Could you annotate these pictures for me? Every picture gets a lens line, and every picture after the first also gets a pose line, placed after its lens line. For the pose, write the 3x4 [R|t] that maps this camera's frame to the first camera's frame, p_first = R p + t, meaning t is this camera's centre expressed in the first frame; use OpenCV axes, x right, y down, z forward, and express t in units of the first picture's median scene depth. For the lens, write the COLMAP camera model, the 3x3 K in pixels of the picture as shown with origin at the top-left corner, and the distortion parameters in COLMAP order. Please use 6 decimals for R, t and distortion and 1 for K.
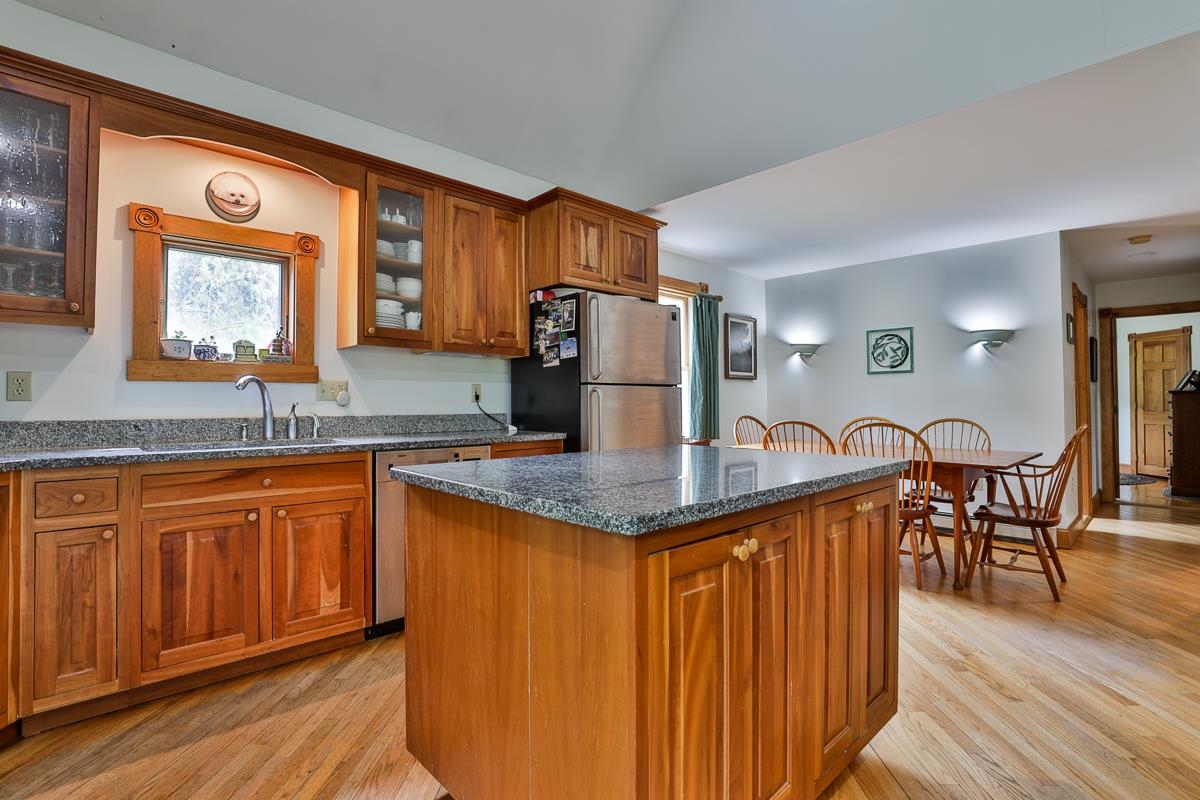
lens RADIAL K [[557.9, 0, 603.3], [0, 557.9, 399.1], [0, 0, 1]] dist [-0.023478, 0.003639]
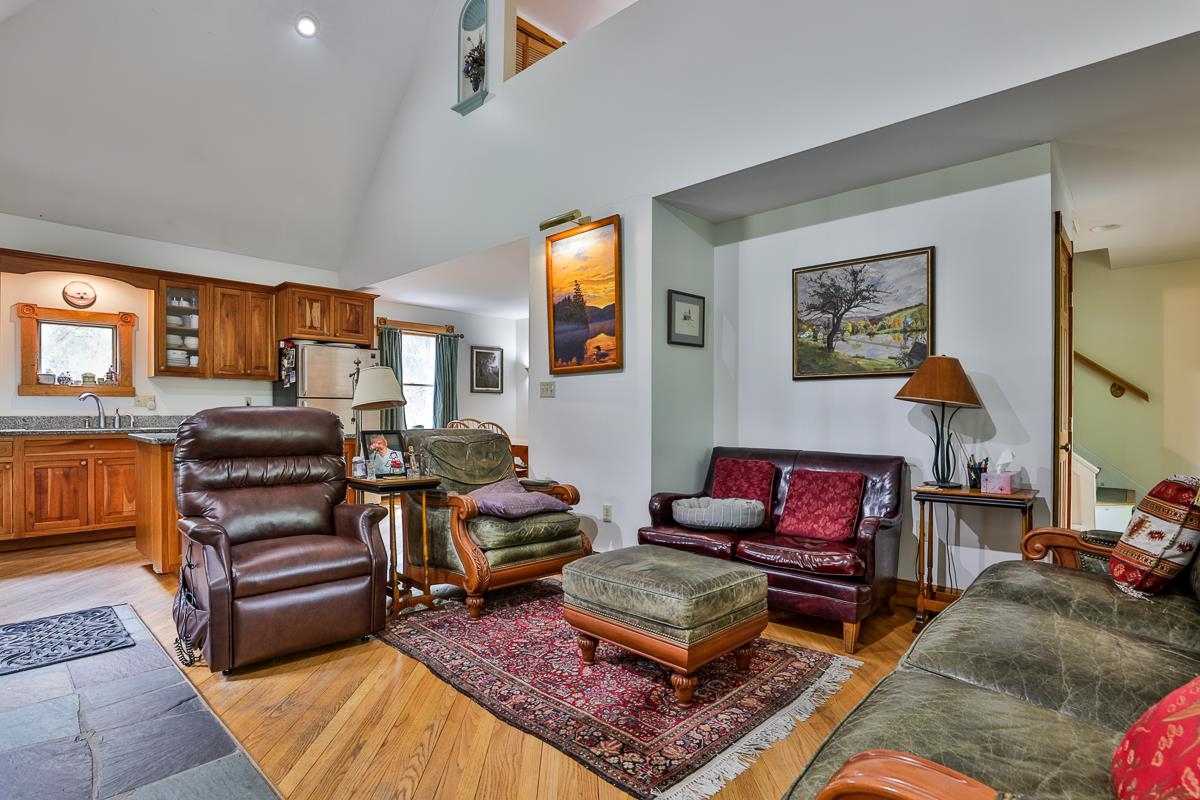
lens RADIAL K [[585.1, 0, 585.6], [0, 585.1, 418.8], [0, 0, 1]] dist [-0.000369, 0.000534]
pose [[0.999193, 0.002853, 0.040055, 0.873633], [-0.003630, 0.999806, 0.019339, -0.000054], [-0.039992, -0.019468, 0.999010, -0.952037]]
